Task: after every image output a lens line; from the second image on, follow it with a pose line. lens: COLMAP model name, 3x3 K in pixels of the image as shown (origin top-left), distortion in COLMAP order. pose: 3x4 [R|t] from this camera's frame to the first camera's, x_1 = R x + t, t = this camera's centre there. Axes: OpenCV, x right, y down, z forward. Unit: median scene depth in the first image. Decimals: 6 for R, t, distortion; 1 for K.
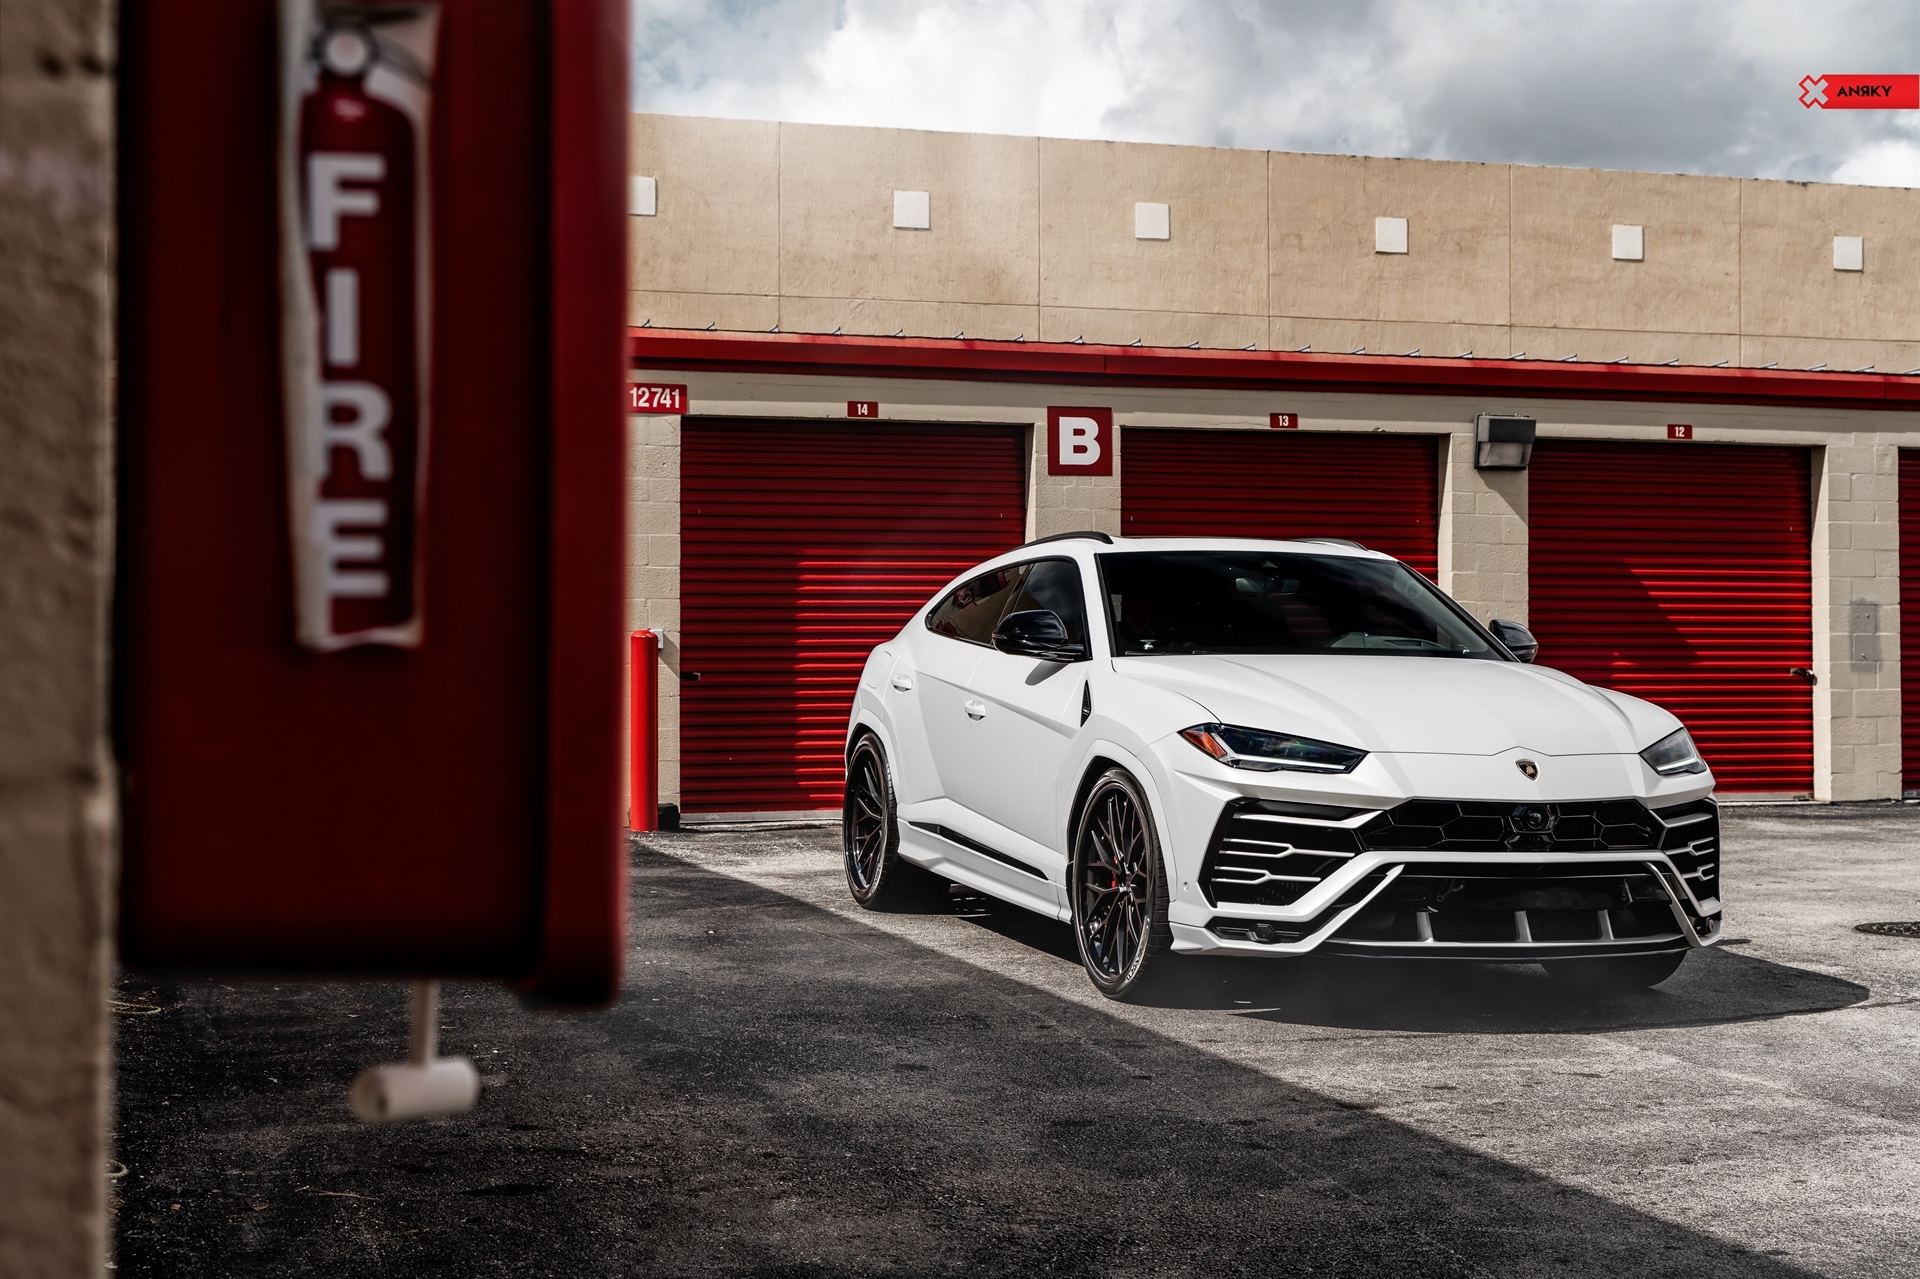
lens RADIAL K [[2673.2, 0, 953.1], [0, 2673.2, 620.5], [0, 0, 1]] dist [0.051820, 0.000000]
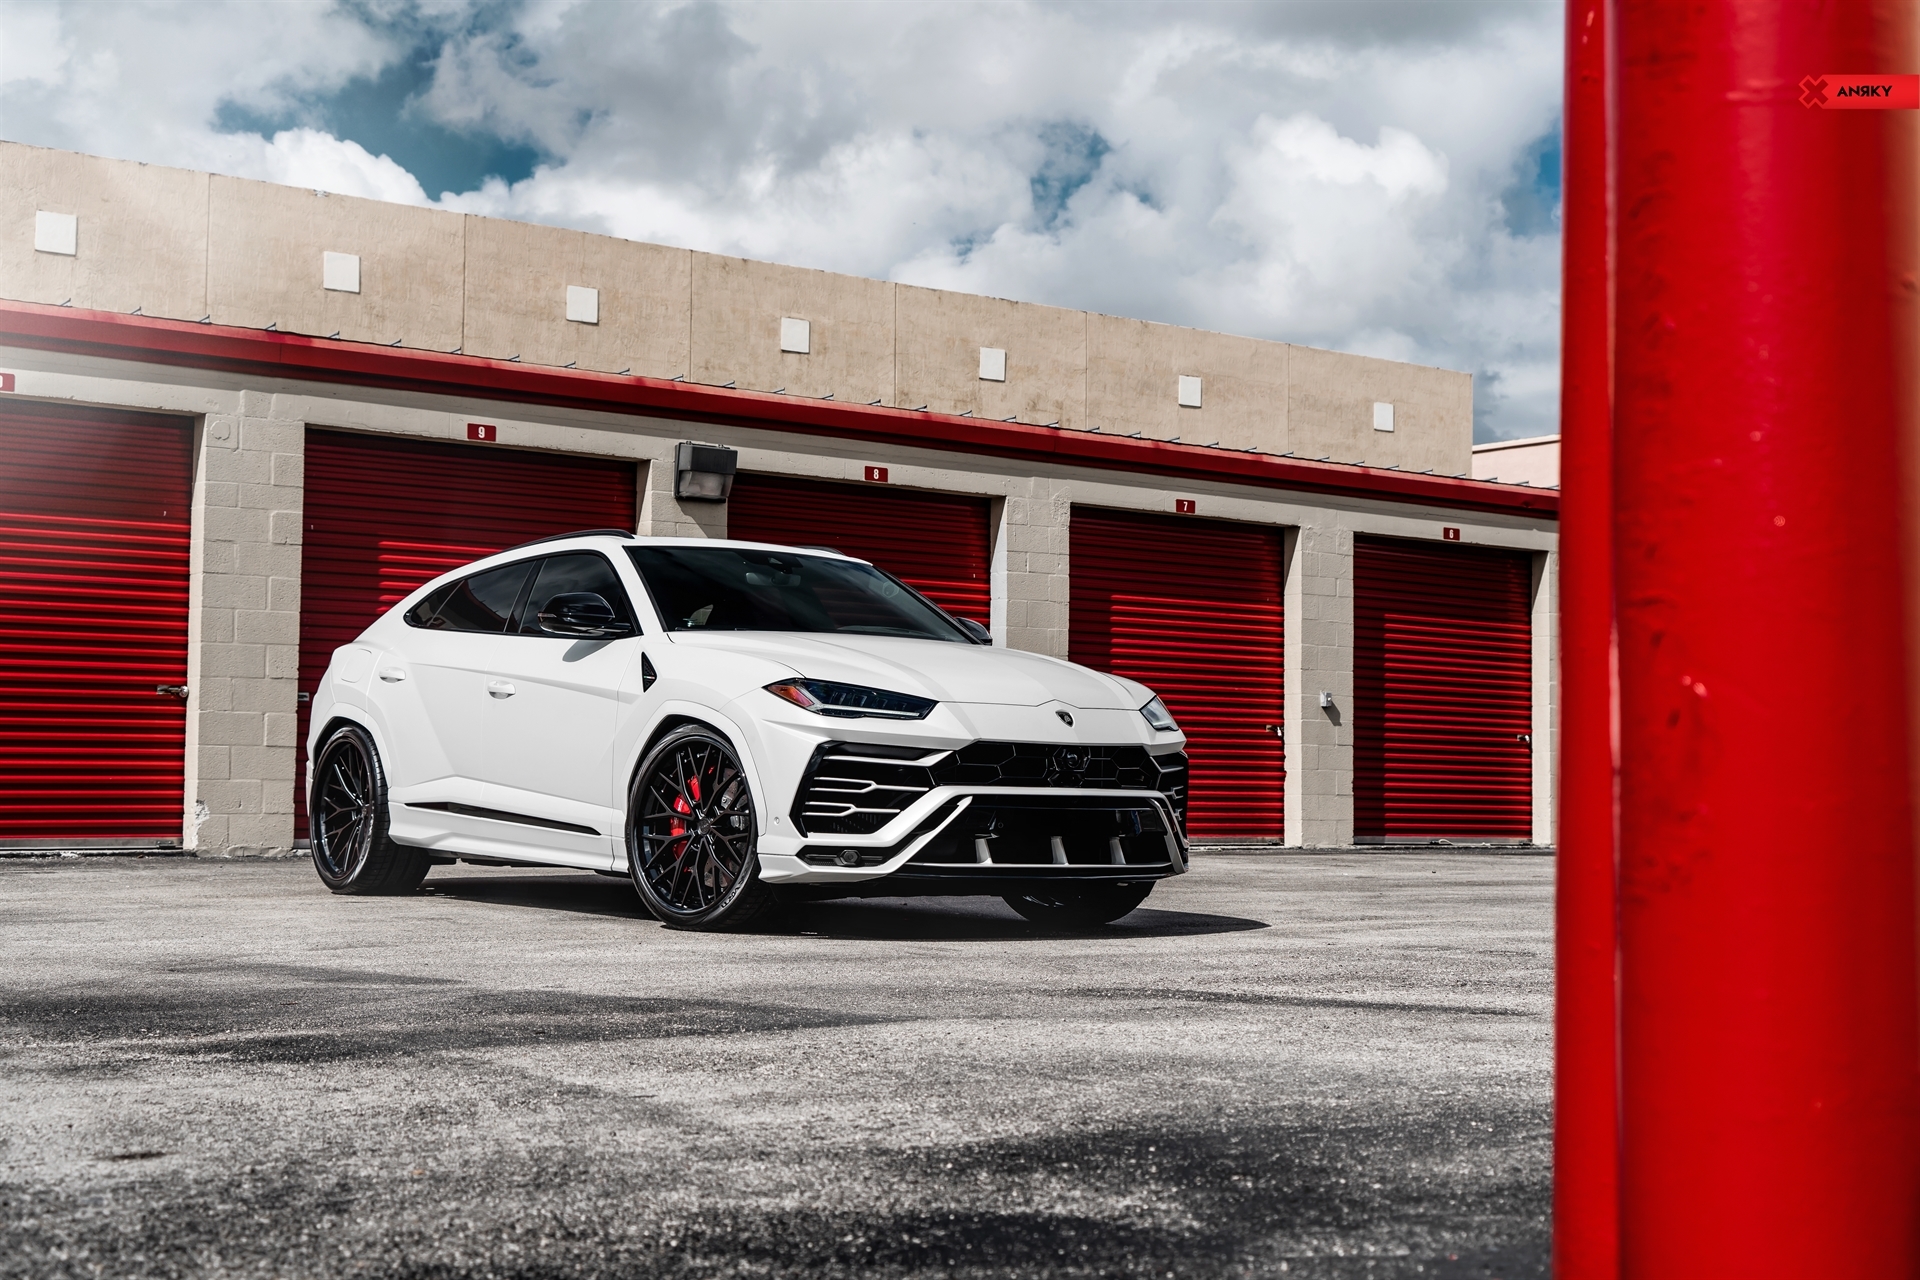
lens RADIAL K [[2673.2, 0, 966.8], [0, 2673.2, 646.1], [0, 0, 1]] dist [0.051820, 0.000000]
pose [[0.939567, 0.023352, 0.341566, -0.225830], [-0.010613, 0.999178, -0.039118, 0.069206], [-0.342199, 0.033129, 0.939043, -0.091158]]
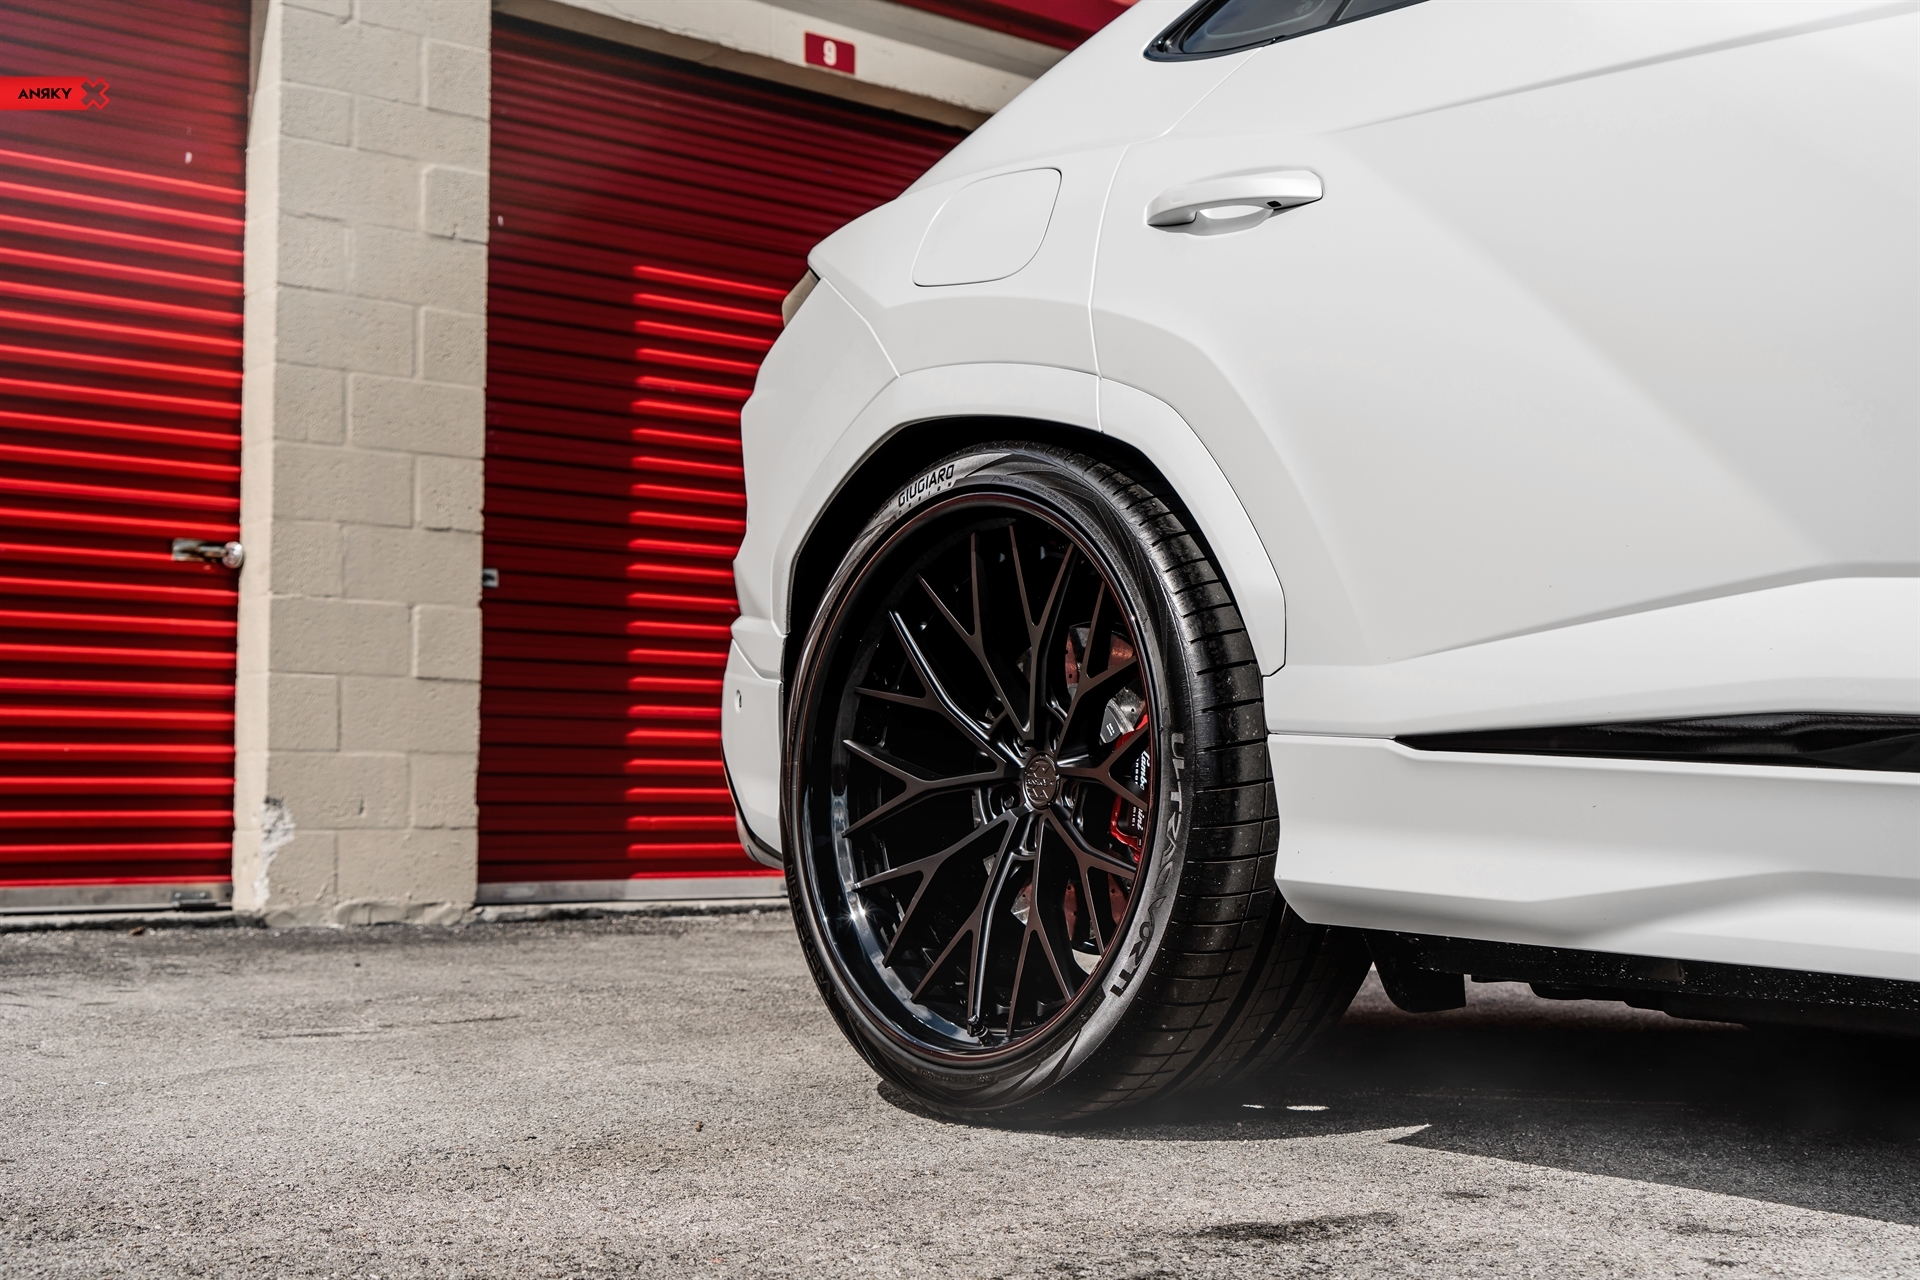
lens RADIAL K [[2372.5, 0, 959.5], [0, 2372.5, 650.9], [0, 0, 1]] dist [0.039057, 0.000000]
pose [[0.925180, 0.023659, 0.378791, -0.147921], [-0.001789, 0.998316, -0.057985, 0.119125], [-0.379525, 0.052968, 0.923664, 1.530528]]
